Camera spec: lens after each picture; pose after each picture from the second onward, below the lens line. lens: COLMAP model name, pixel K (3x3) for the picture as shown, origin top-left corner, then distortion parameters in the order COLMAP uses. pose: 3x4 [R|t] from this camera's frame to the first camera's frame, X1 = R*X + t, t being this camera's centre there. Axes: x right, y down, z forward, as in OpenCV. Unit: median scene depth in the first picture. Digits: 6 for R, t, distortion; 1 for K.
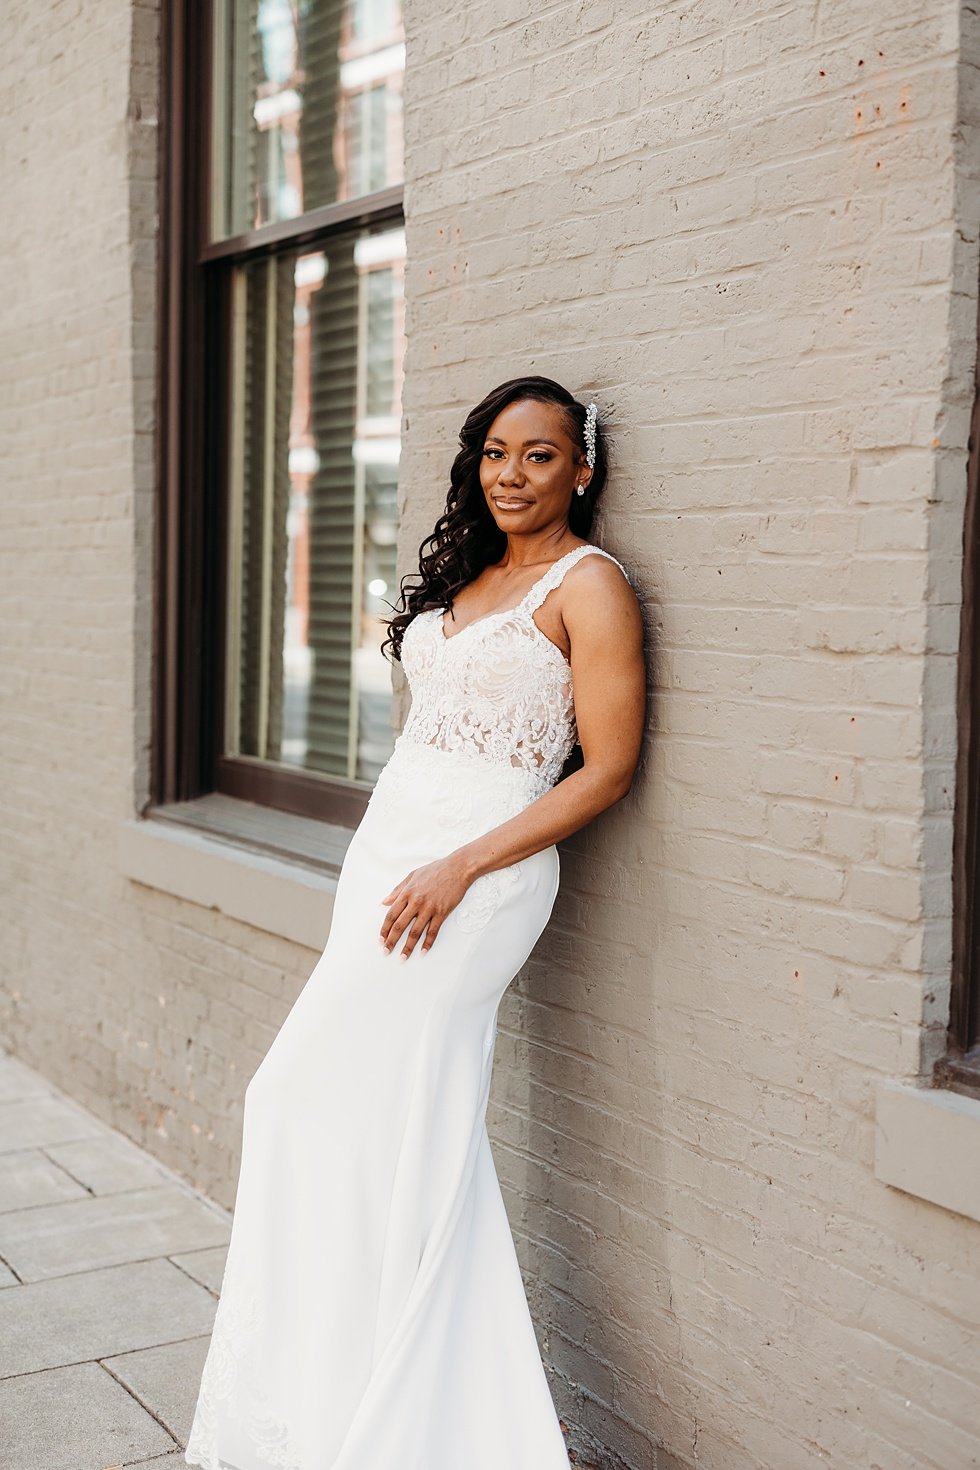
lens RADIAL K [[2142.2, 0, 490.0], [0, 2142.2, 735.0], [0, 0, 1]] dist [0.013510, -0.011407]
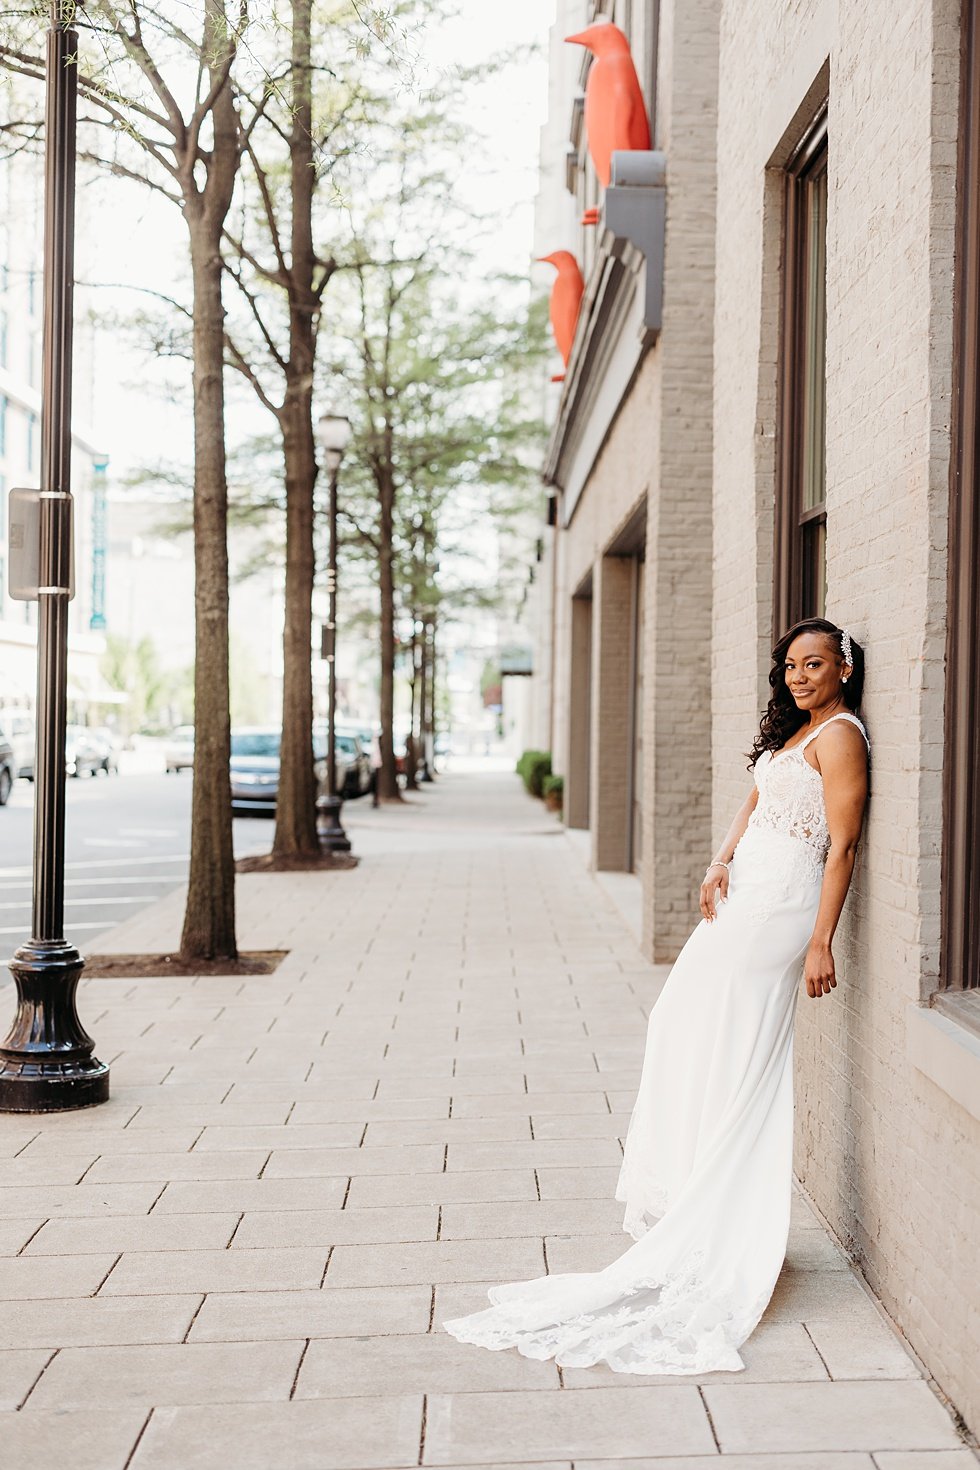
lens RADIAL K [[2171.0, 0, 490.0], [0, 2171.0, 735.0], [0, 0, 1]] dist [0.026425, -0.008358]
pose [[0.876485, -0.003399, -0.481416, 0.654765], [-0.032285, 0.997309, -0.065820, 0.056673], [0.480345, 0.073233, 0.874017, -0.691566]]
